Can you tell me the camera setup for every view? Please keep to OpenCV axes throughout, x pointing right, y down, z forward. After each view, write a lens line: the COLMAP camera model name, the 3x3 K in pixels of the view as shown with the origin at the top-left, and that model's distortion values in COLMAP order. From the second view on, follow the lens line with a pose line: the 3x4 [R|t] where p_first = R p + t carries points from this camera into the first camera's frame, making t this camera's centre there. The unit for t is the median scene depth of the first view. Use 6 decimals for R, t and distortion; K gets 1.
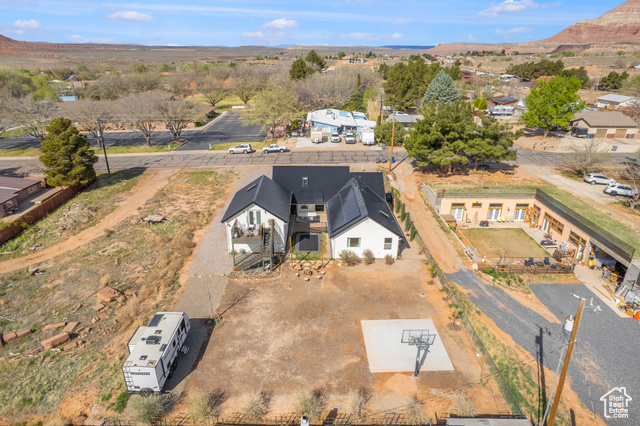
lens RADIAL K [[409.2, 0, 320.0], [0, 409.2, 213.0], [0, 0, 1]] dist [-0.076956, 0.066518]
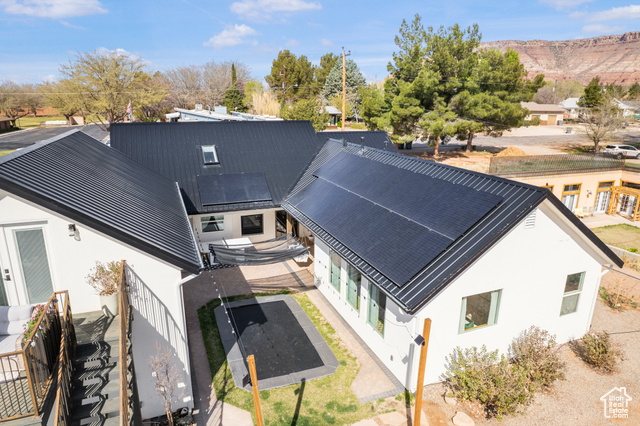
lens RADIAL K [[409.2, 0, 320.0], [0, 409.2, 213.0], [0, 0, 1]] dist [-0.076956, 0.066518]
pose [[0.936488, -0.092984, 0.338148, -0.077800], [0.127025, 0.988674, -0.079925, 0.016502], [-0.326887, 0.117802, 0.937693, 0.687896]]
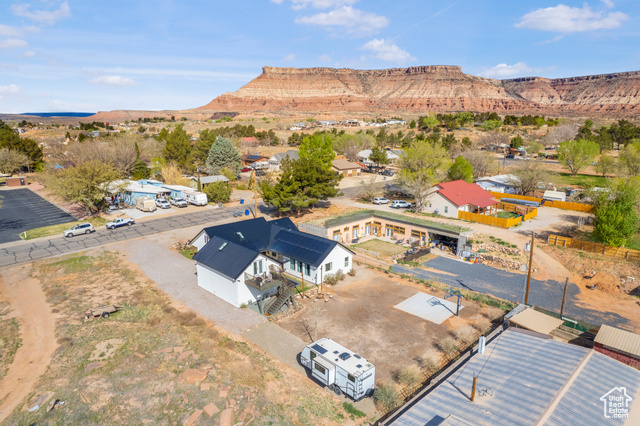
lens RADIAL K [[409.2, 0, 320.0], [0, 409.2, 213.0], [0, 0, 1]] dist [-0.076956, 0.066518]
pose [[0.723145, -0.155110, 0.673054, -0.662843], [0.254697, 0.965670, -0.051107, -0.027535], [-0.642021, 0.208383, 0.737825, 0.042271]]
